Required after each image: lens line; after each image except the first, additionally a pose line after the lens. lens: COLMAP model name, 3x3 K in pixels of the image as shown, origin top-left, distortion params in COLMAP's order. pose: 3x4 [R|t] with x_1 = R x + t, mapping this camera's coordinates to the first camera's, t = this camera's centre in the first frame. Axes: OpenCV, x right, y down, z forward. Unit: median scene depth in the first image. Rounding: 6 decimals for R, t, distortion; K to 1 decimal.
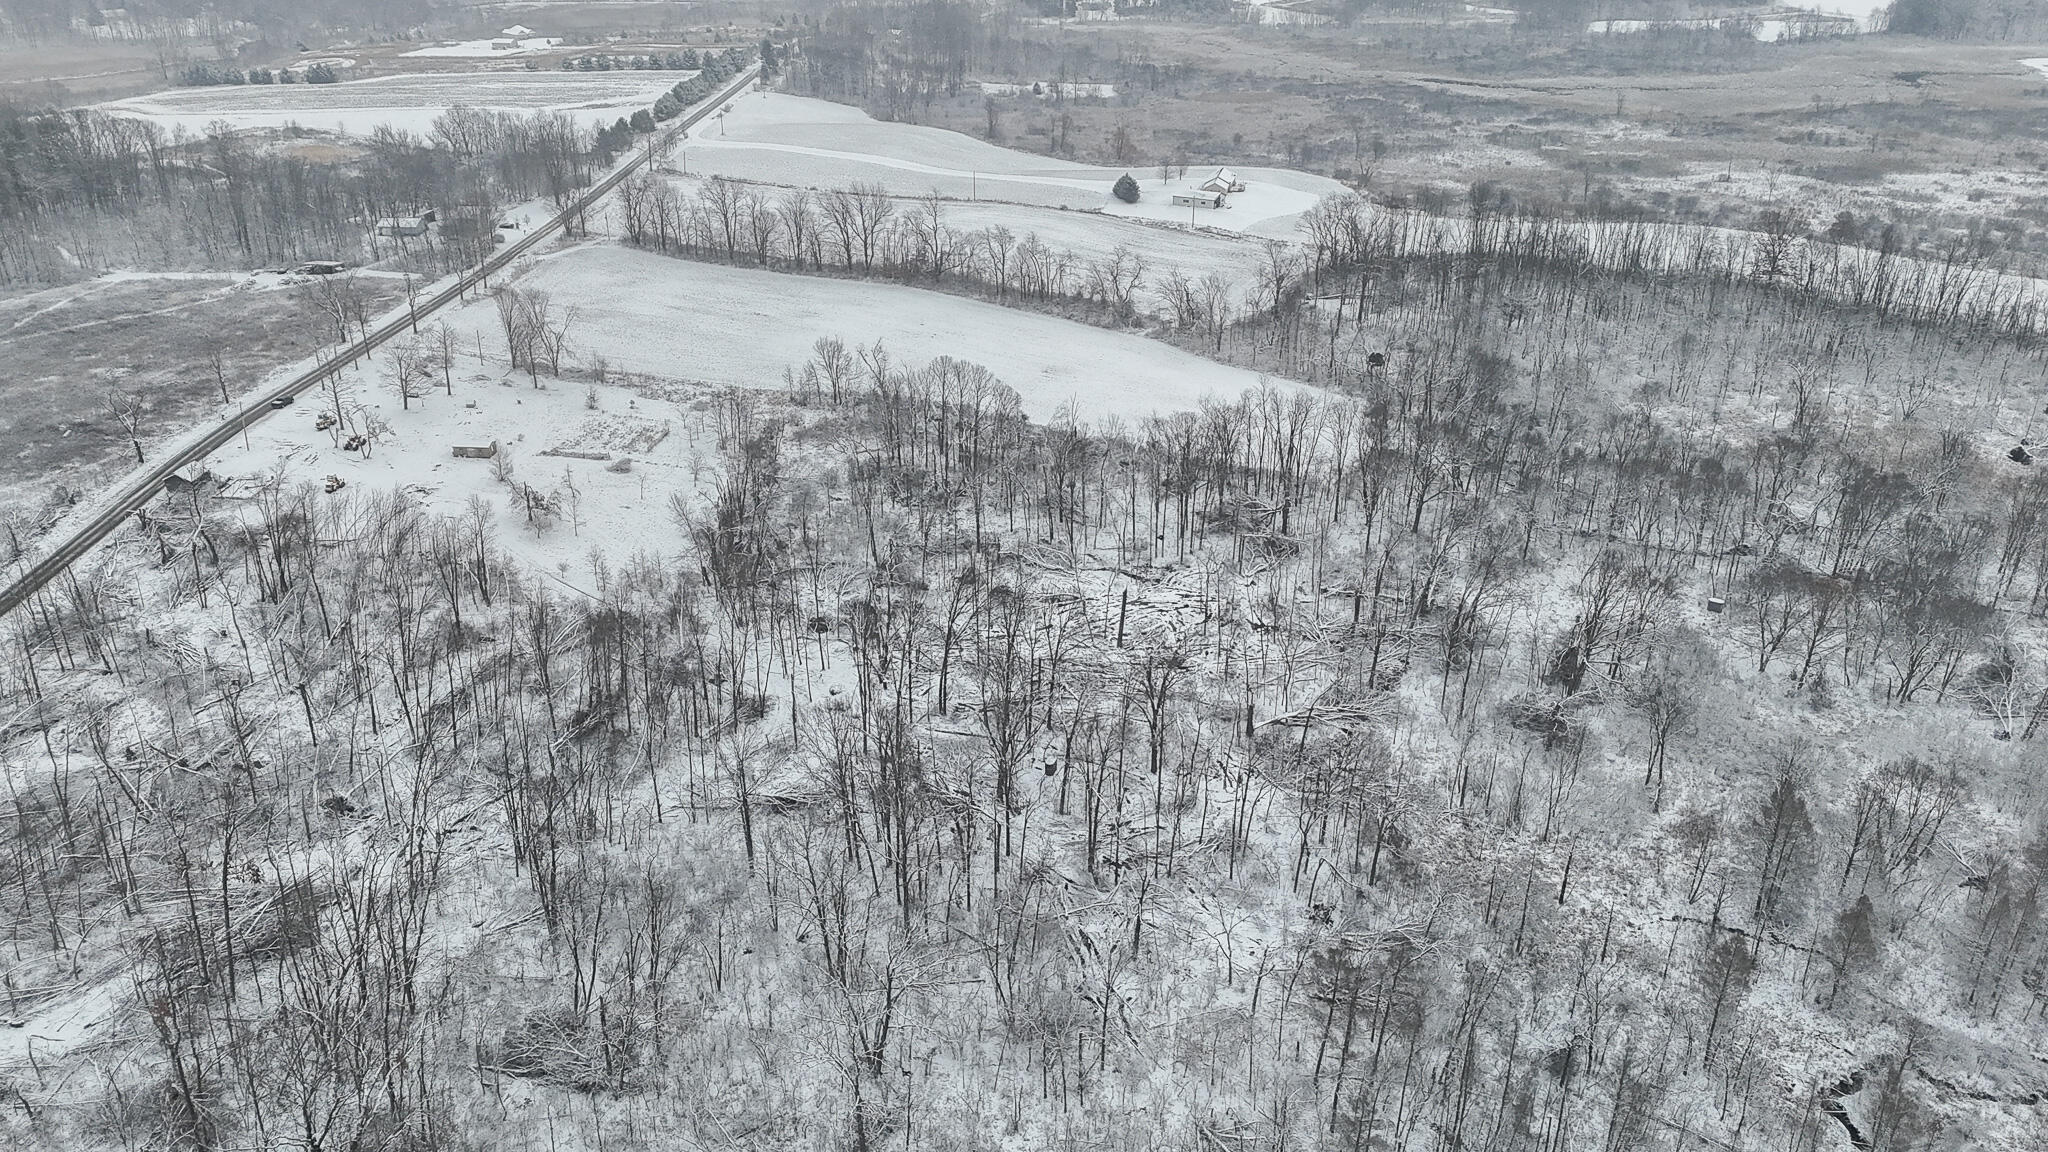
lens RADIAL K [[1479.3, 0, 1024.0], [0, 1479.3, 576.0], [0, 0, 1]] dist [0.063688, -0.047412]
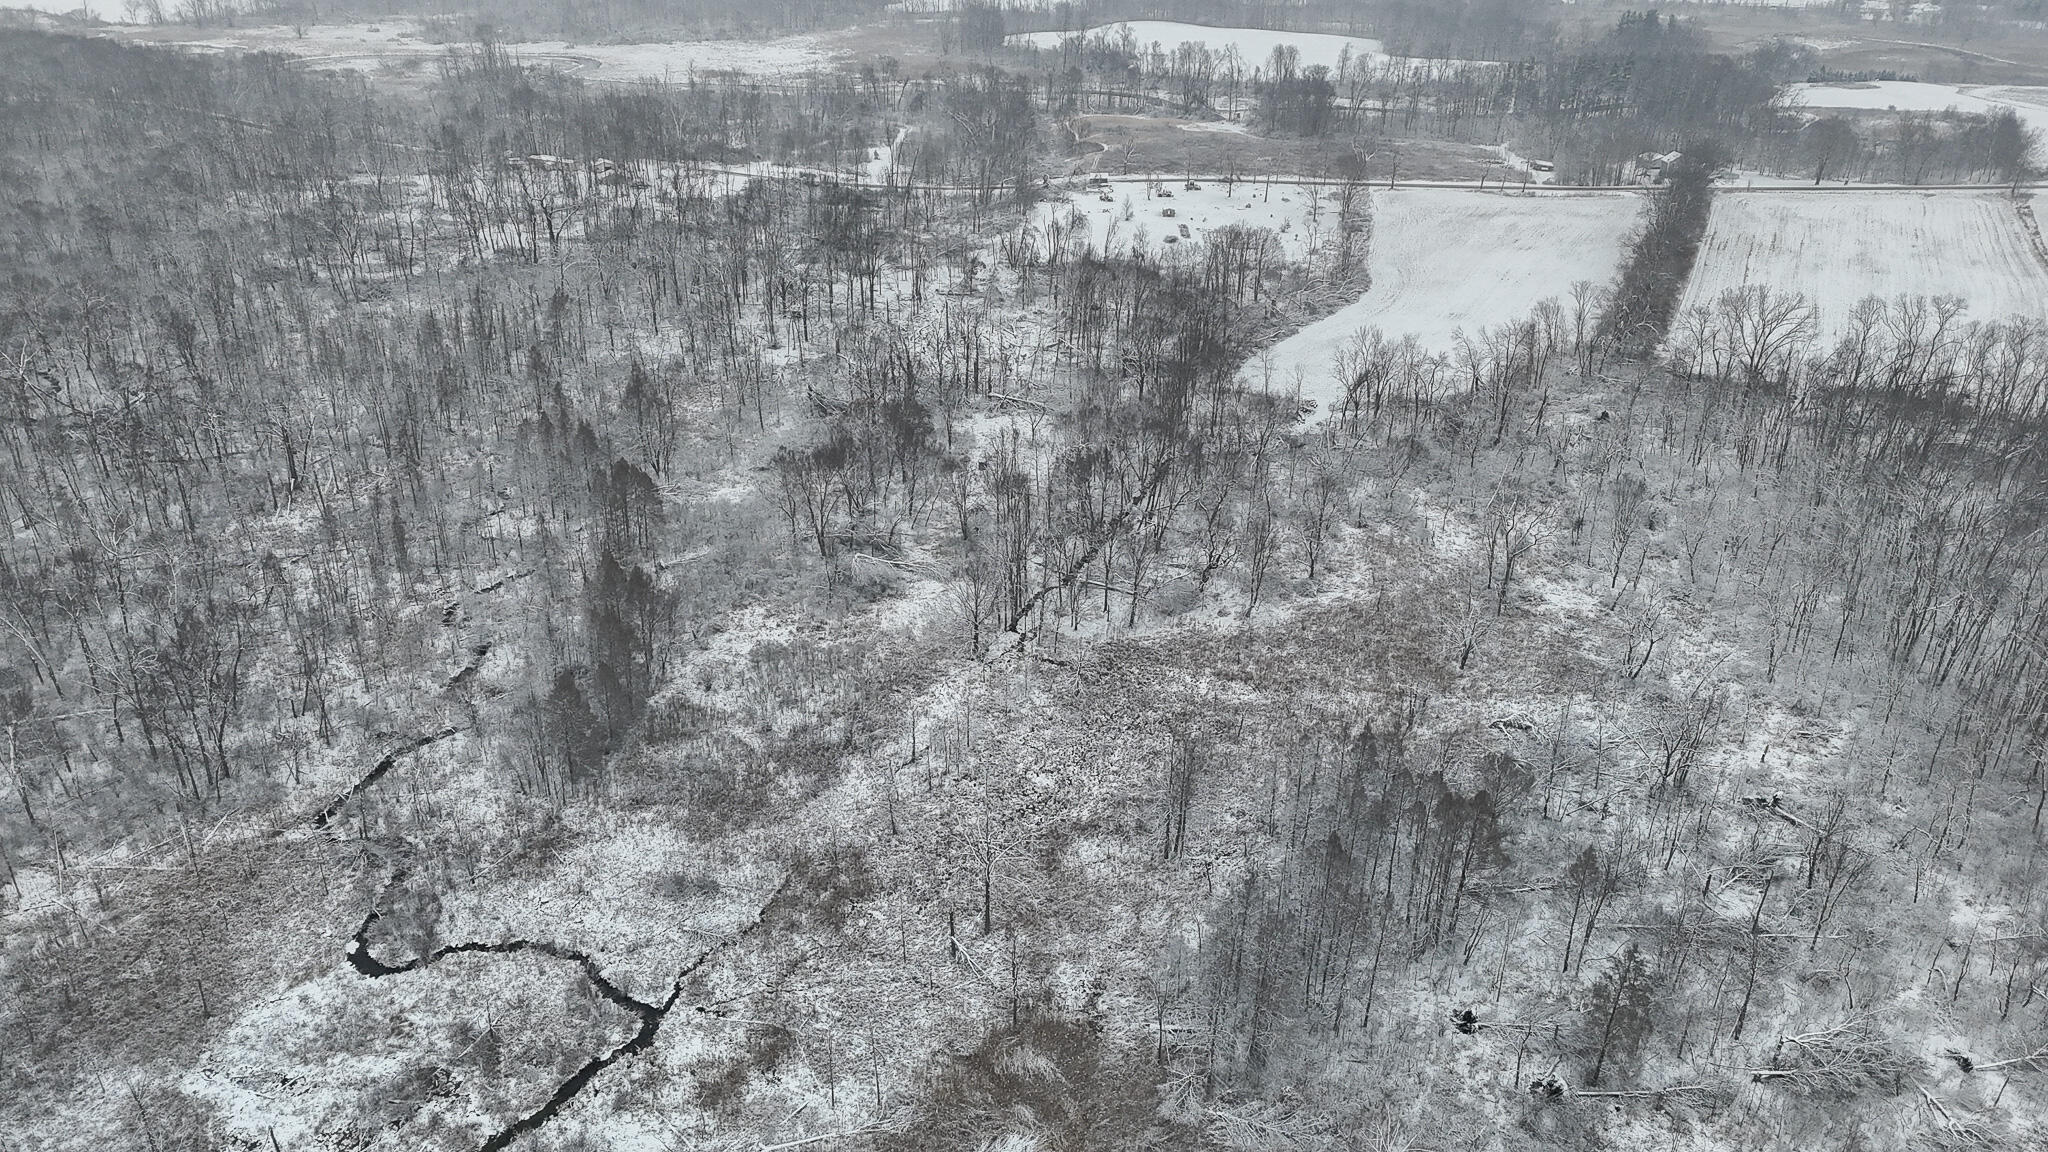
lens RADIAL K [[1479.3, 0, 1024.0], [0, 1479.3, 576.0], [0, 0, 1]] dist [0.063688, -0.047412]
pose [[0.035656, 0.433151, -0.900616, 0.805694], [-0.443515, 0.814438, 0.374145, -0.188119], [0.895557, 0.386097, 0.221149, 0.407436]]
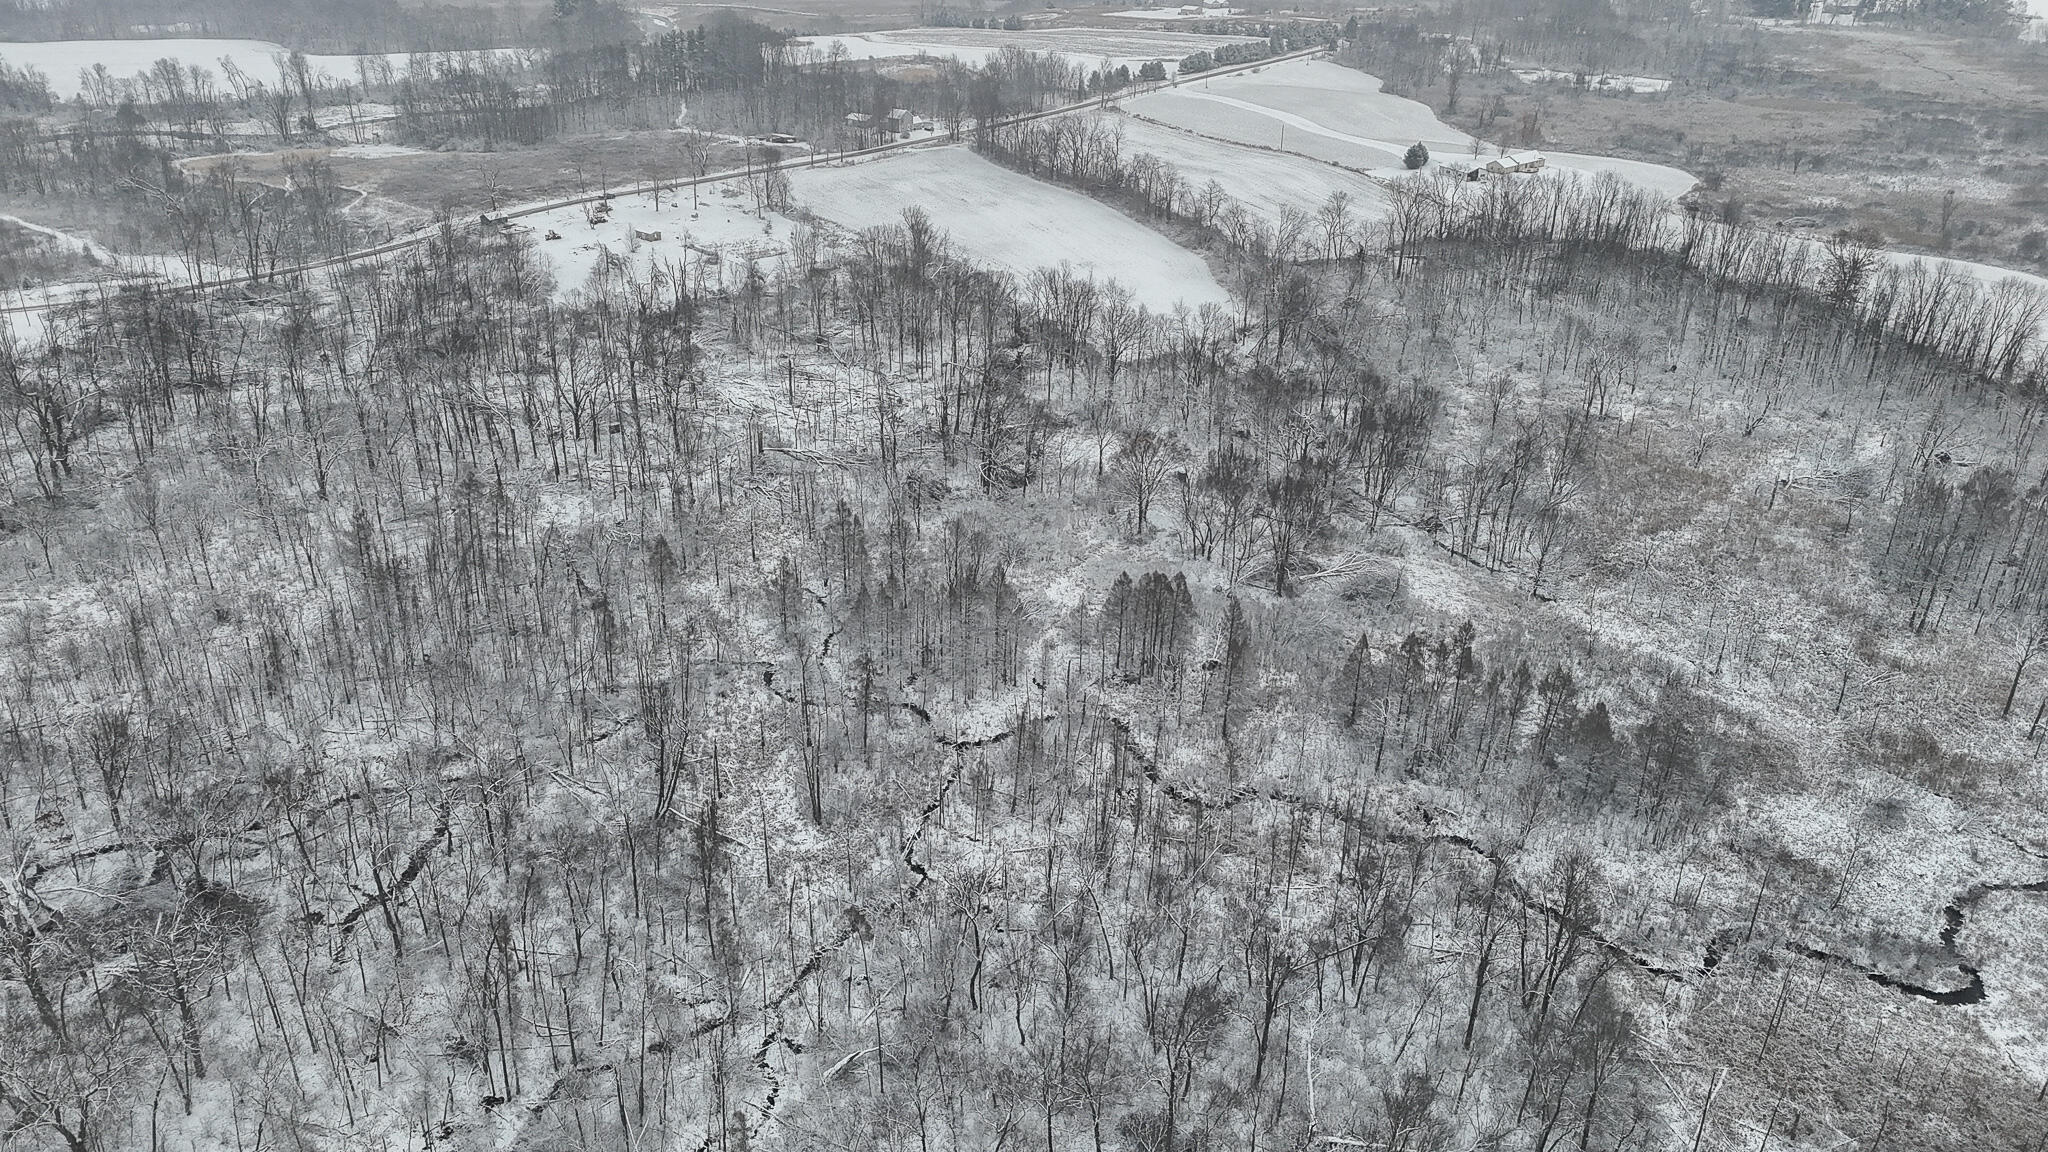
lens RADIAL K [[1479.3, 0, 1024.0], [0, 1479.3, 576.0], [0, 0, 1]] dist [0.063688, -0.047412]
pose [[0.813556, 0.260728, -0.519757, 0.505044], [-0.259696, 0.962663, 0.076413, 0.020165], [0.520274, 0.072813, 0.850890, -0.031290]]
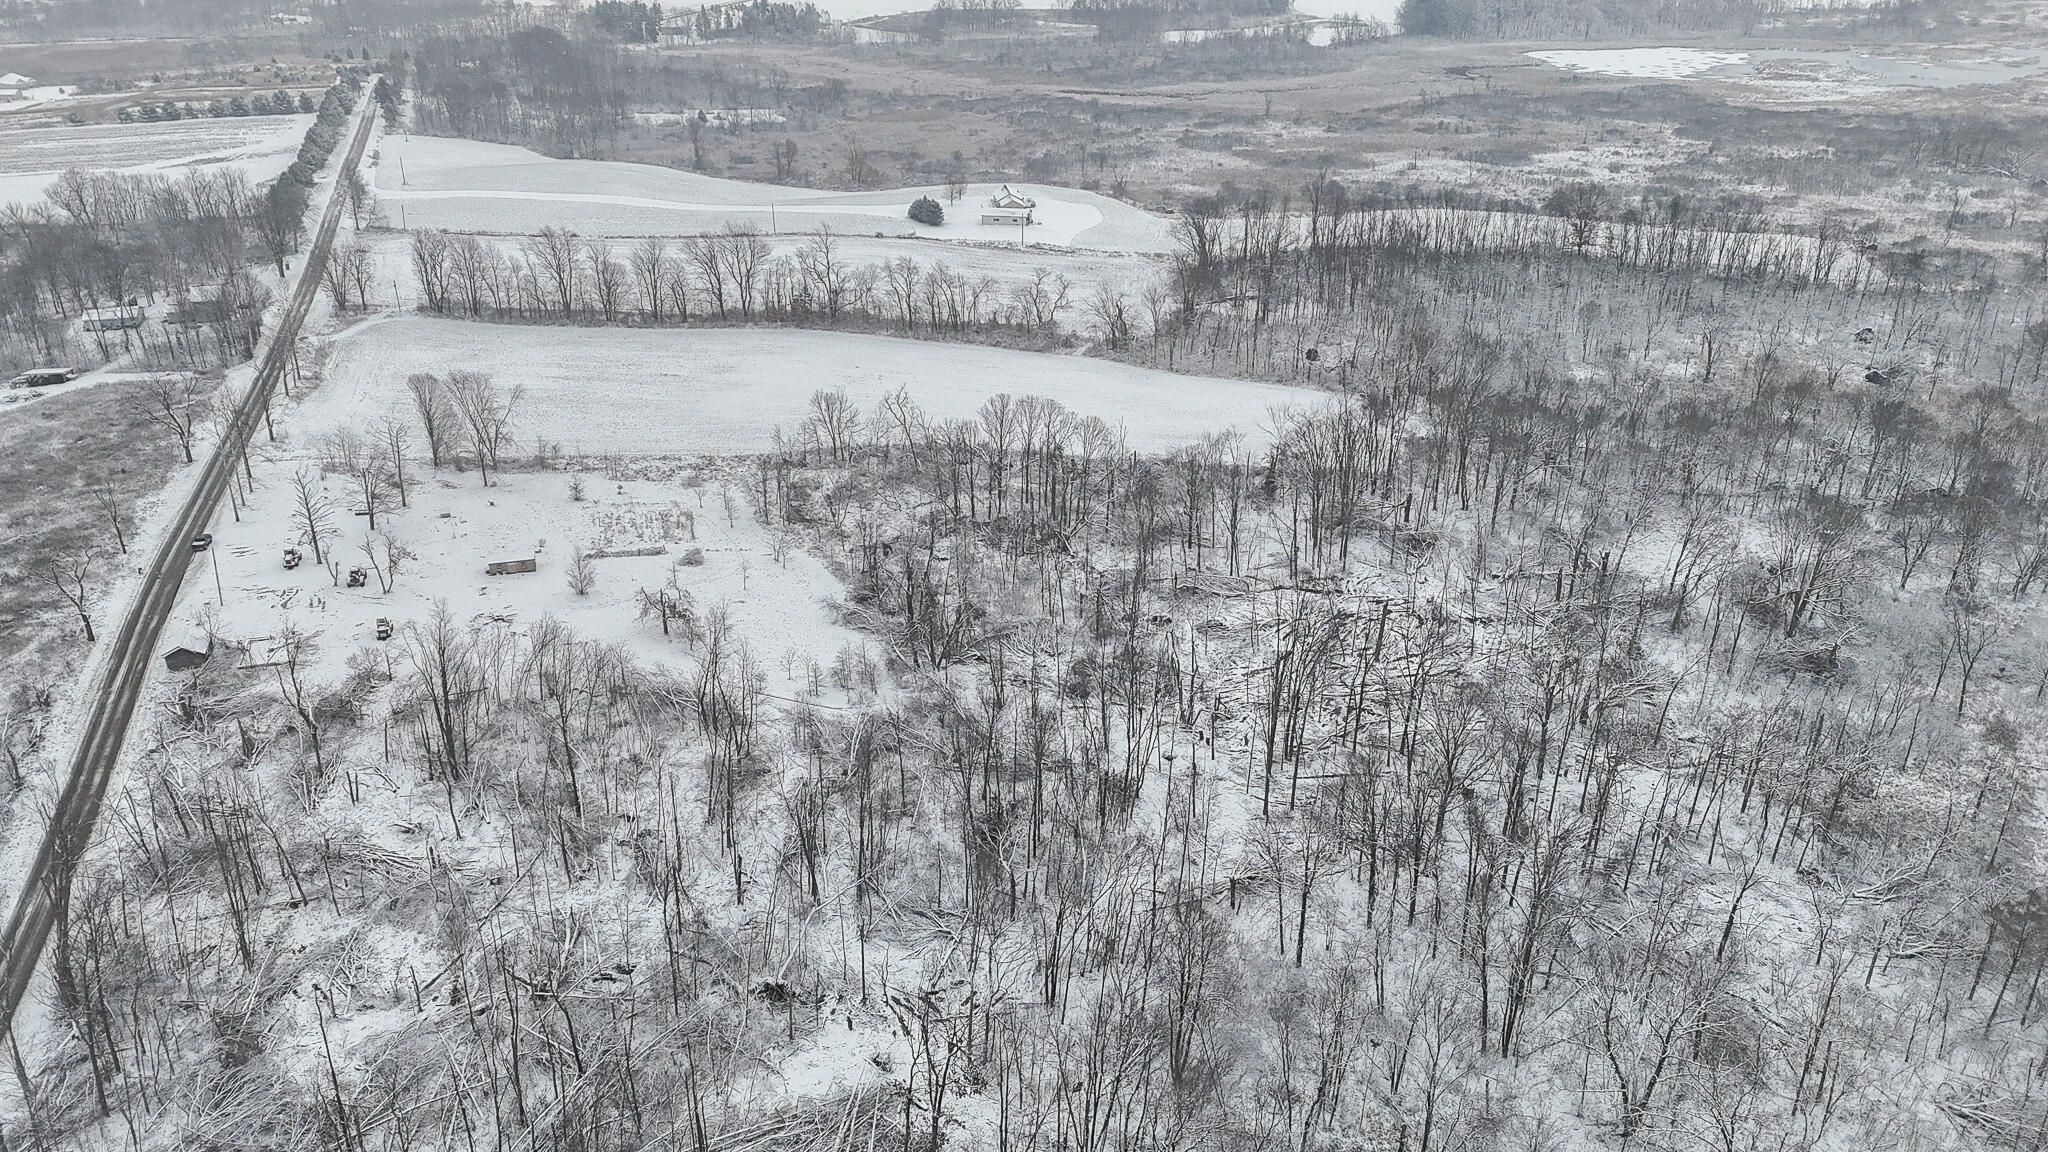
lens RADIAL K [[1479.3, 0, 1024.0], [0, 1479.3, 576.0], [0, 0, 1]] dist [0.063688, -0.047412]
pose [[0.937870, -0.148336, 0.313681, -0.228055], [0.152188, 0.988275, 0.012319, -0.027613], [-0.311831, 0.036185, 0.949448, 0.064194]]
